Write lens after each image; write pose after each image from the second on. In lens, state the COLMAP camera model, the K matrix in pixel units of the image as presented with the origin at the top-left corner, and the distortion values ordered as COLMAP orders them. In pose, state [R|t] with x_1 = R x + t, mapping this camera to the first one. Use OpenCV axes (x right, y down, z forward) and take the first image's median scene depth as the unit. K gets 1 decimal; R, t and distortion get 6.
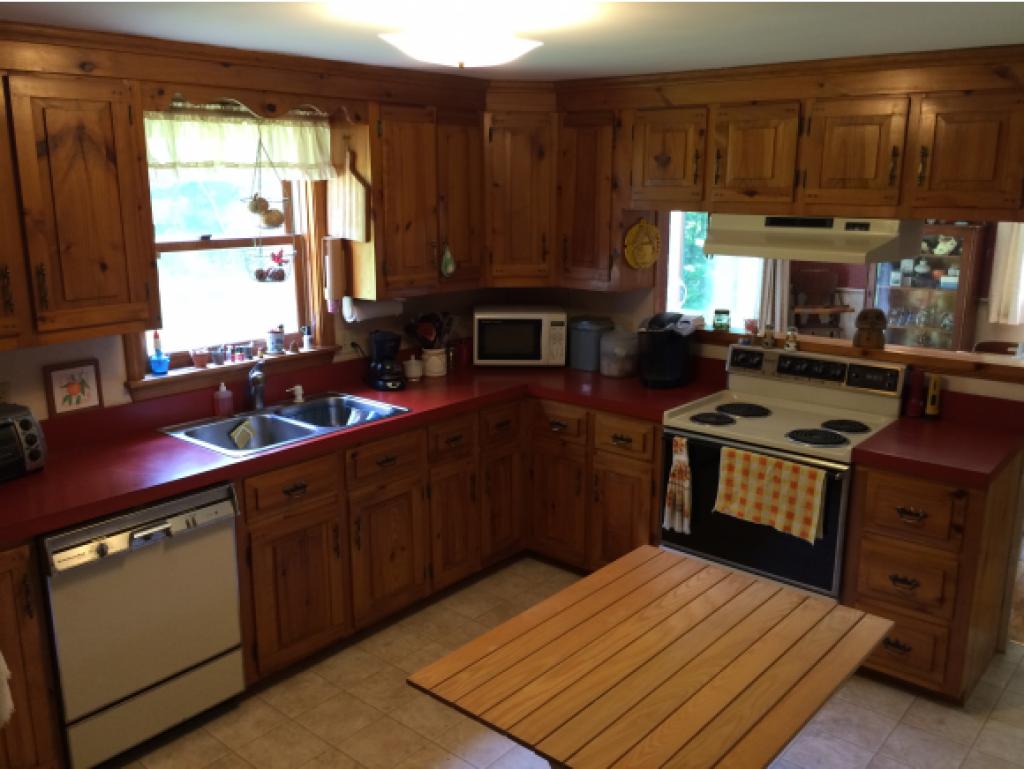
lens RADIAL K [[889.5, 0, 520.1], [0, 889.5, 387.6], [0, 0, 1]] dist [0.083047, -0.115825]
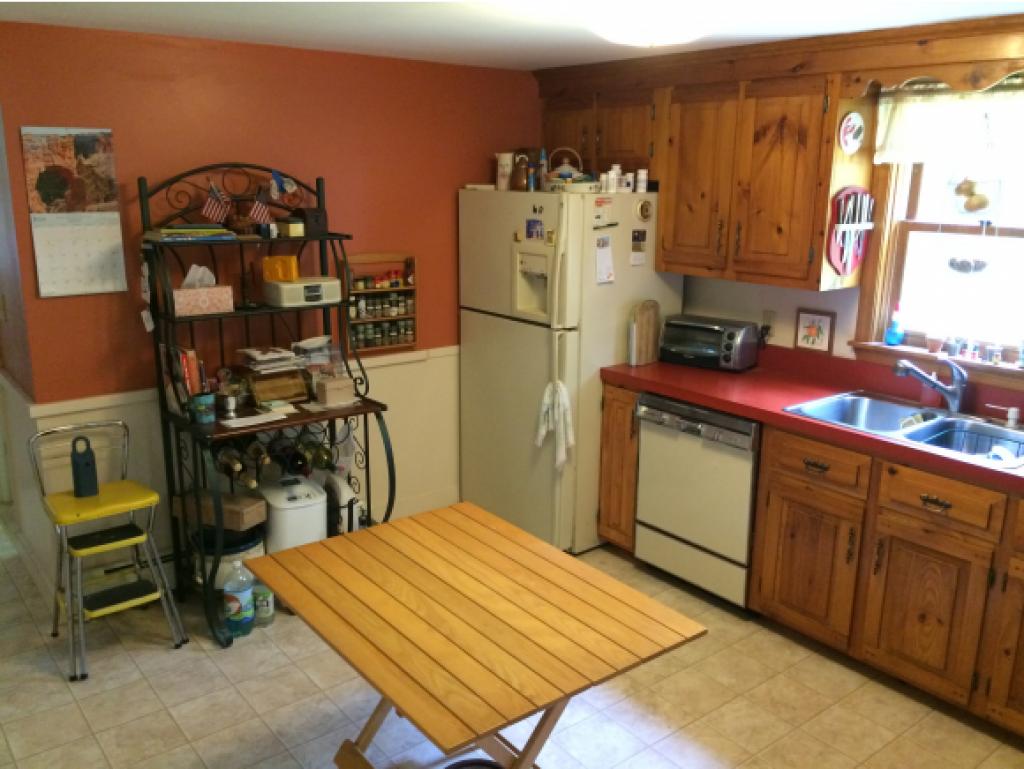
lens RADIAL K [[889.5, 0, 520.1], [0, 889.5, 387.6], [0, 0, 1]] dist [0.083047, -0.115825]
pose [[-0.207607, 0.231913, -0.950324, 0.774192], [-0.239254, 0.929947, 0.279208, -0.174282], [0.948502, 0.285334, -0.137578, 0.809035]]
